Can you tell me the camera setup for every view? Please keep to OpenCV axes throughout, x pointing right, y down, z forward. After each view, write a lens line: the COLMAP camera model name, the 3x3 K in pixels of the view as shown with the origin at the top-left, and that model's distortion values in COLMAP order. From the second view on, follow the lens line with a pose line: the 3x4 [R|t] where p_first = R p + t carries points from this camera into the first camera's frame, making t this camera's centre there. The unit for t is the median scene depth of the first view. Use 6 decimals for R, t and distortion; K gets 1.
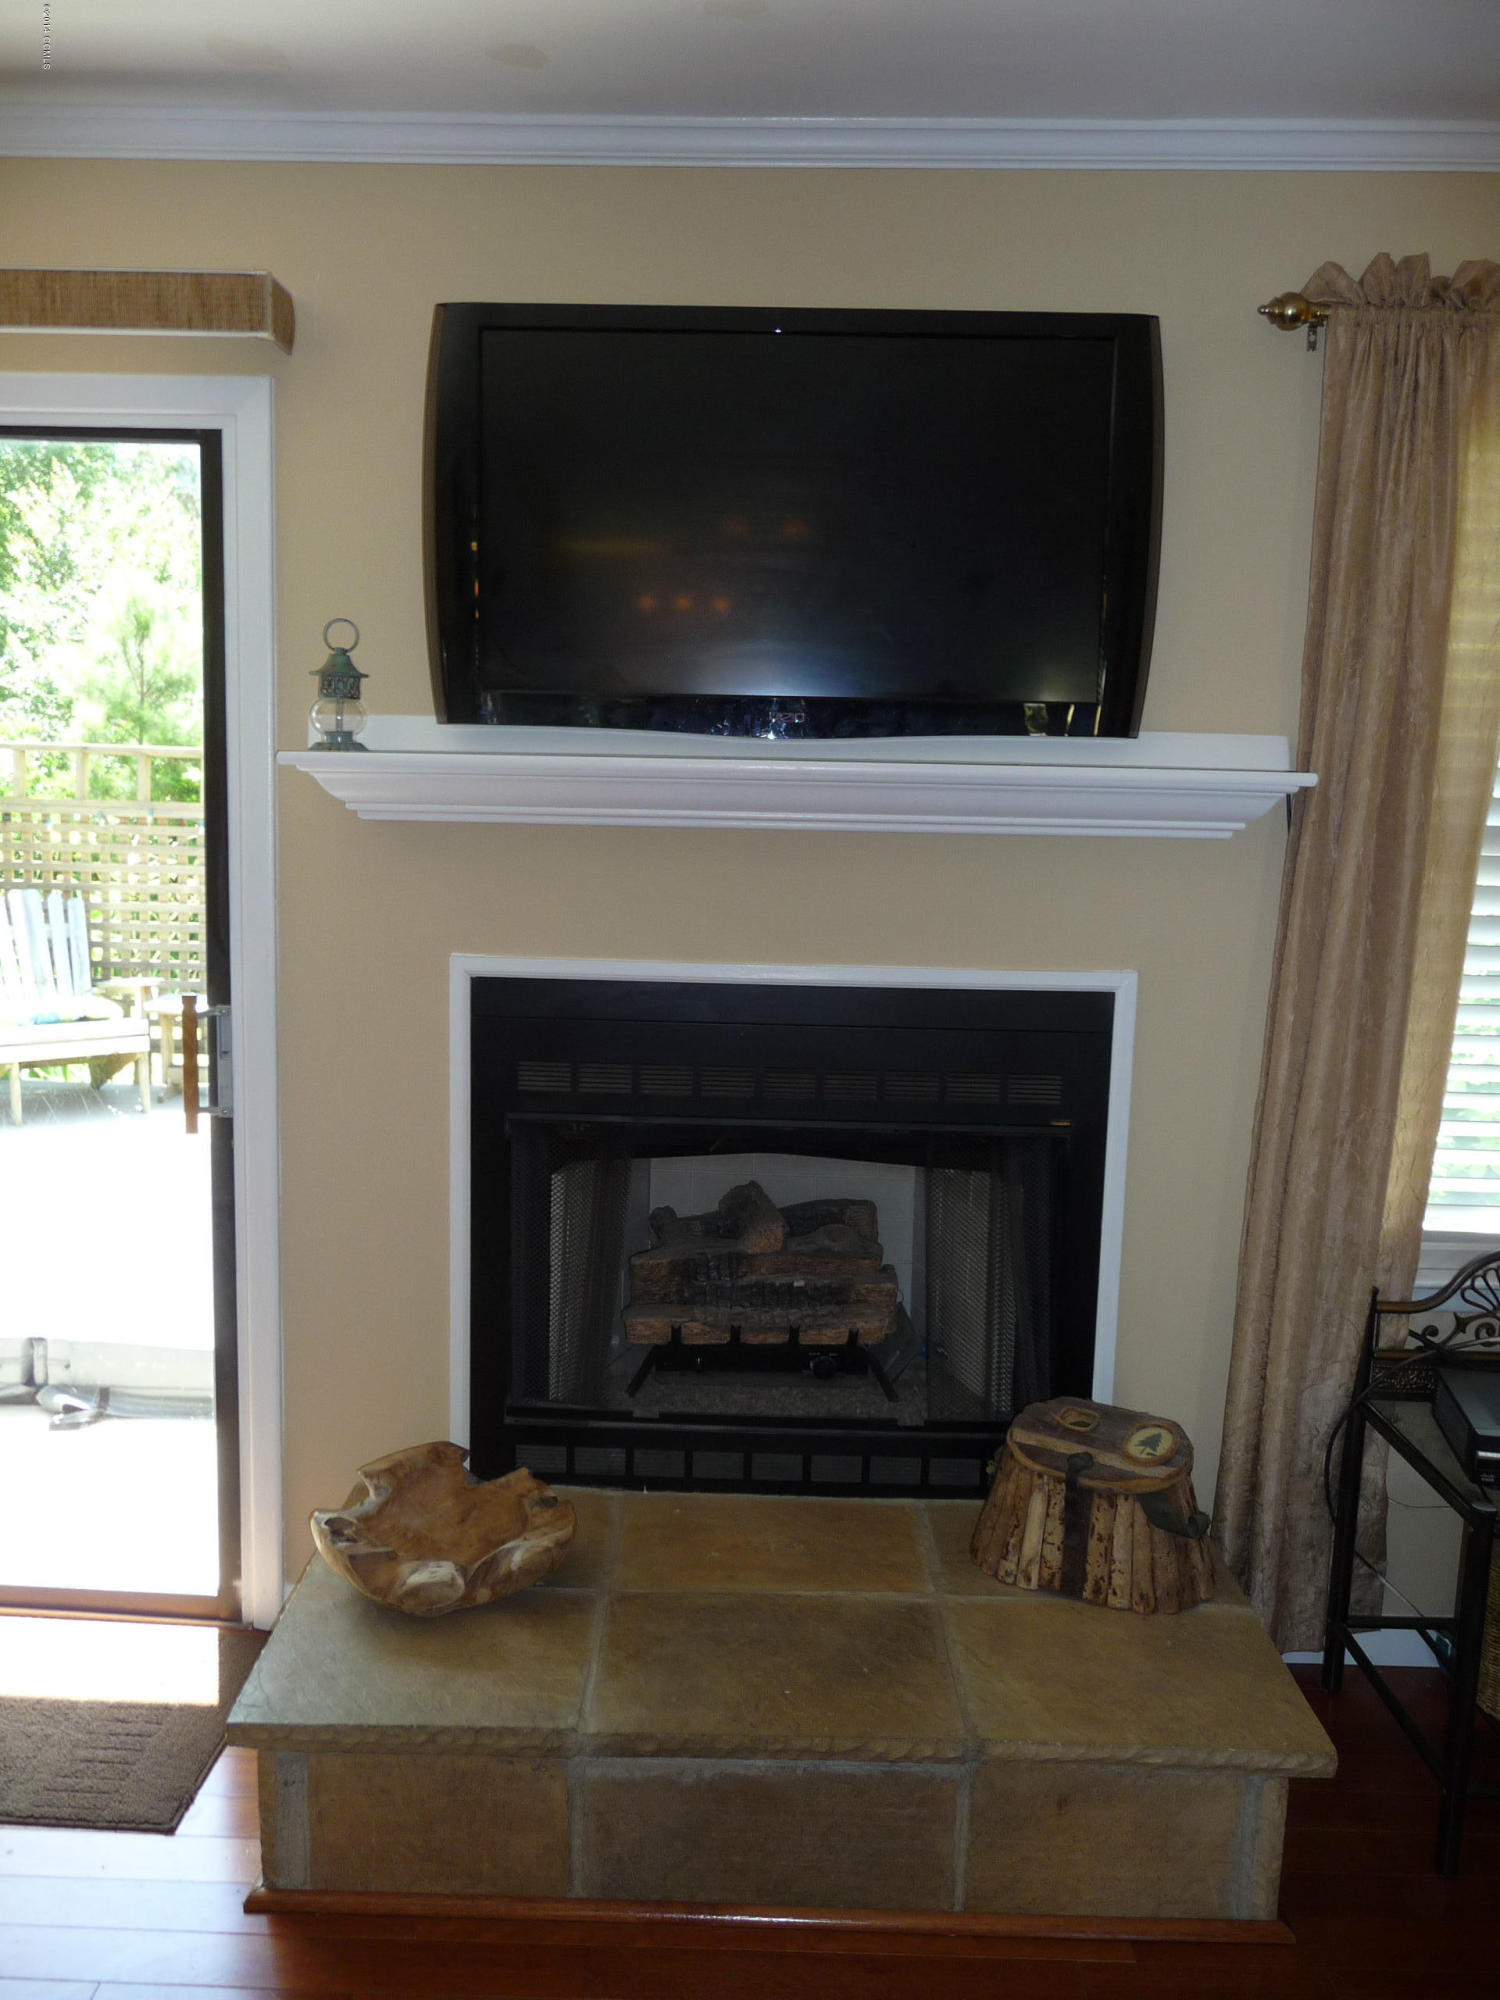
lens RADIAL K [[1646.2, 0, 745.5], [0, 1646.2, 985.9], [0, 0, 1]] dist [-0.045298, 0.038247]
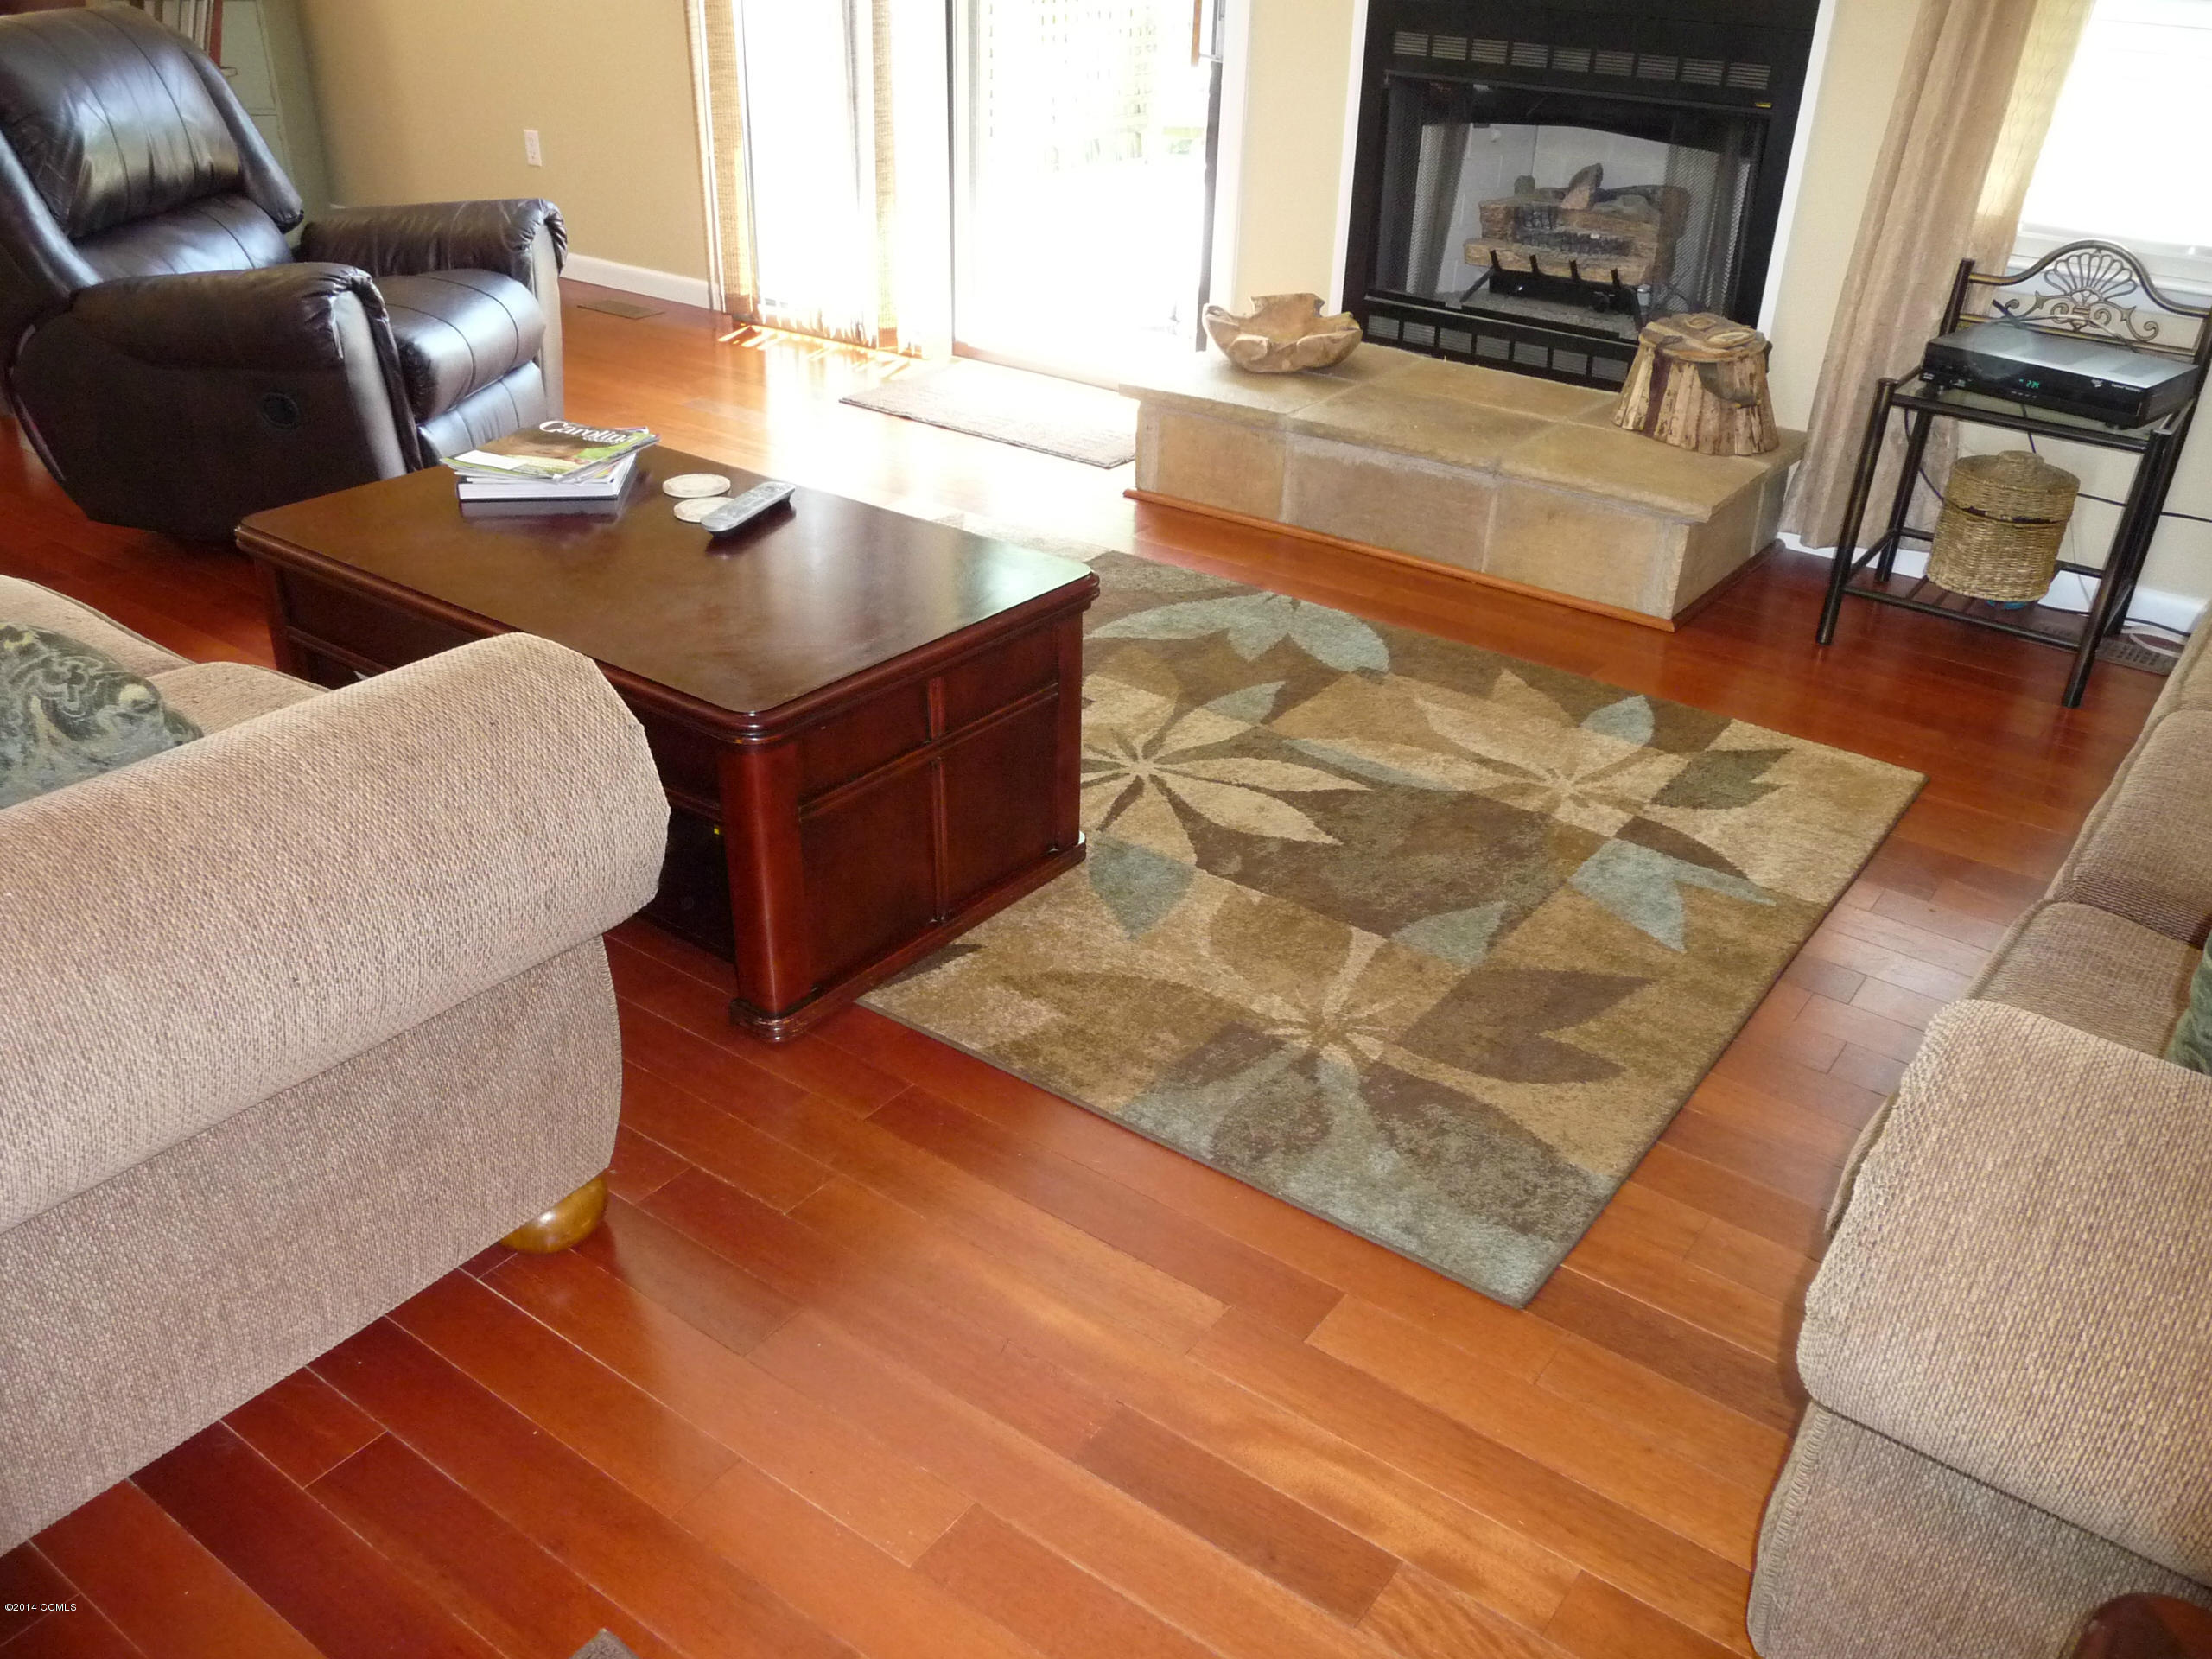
lens RADIAL K [[1820.6, 0, 1106.7], [0, 1820.6, 845.3], [0, 0, 1]] dist [-0.045298, 0.038247]
pose [[0.823822, 0.275812, -0.495222, 0.656724], [-0.084537, 0.923651, 0.373794, 0.140383], [0.560510, -0.266075, 0.784240, -0.589427]]
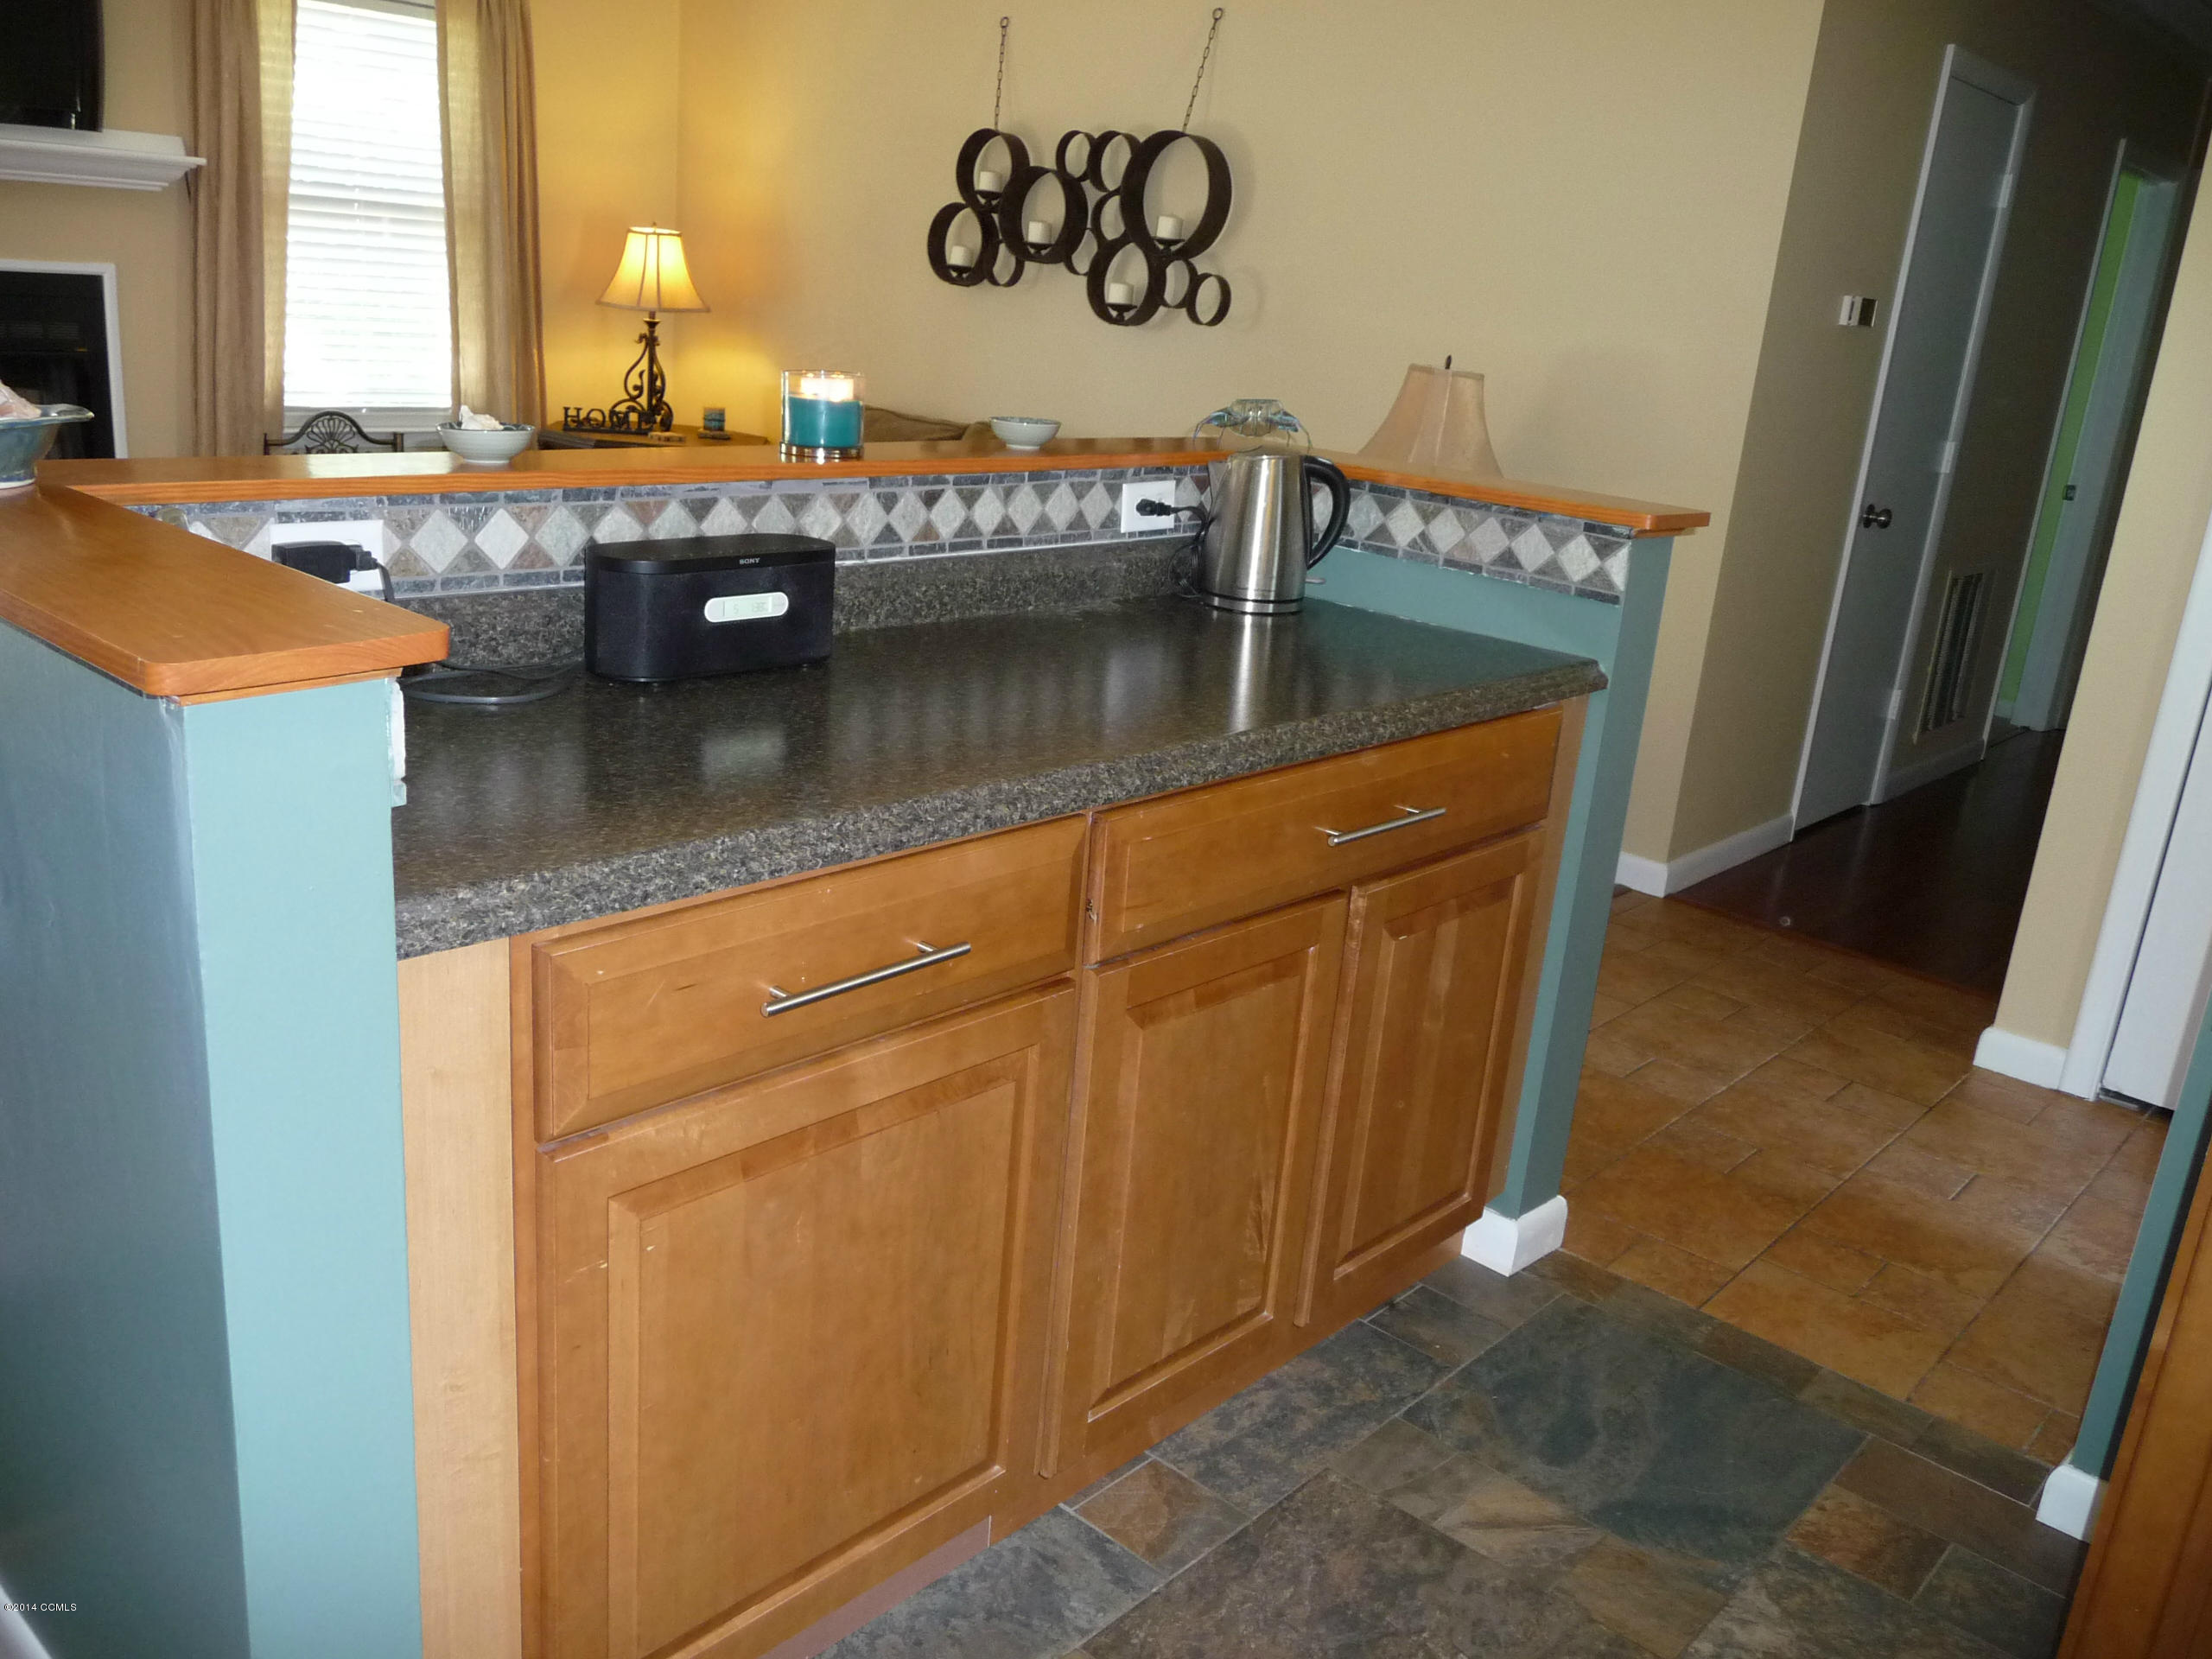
lens RADIAL K [[1820.6, 0, 1107.3], [0, 1820.6, 832.2], [0, 0, 1]] dist [-0.045298, 0.038247]
pose [[0.650545, -0.190899, 0.735084, -0.665012], [0.036116, 0.974575, 0.221132, 0.213161], [-0.758608, -0.117308, 0.640899, -1.263984]]
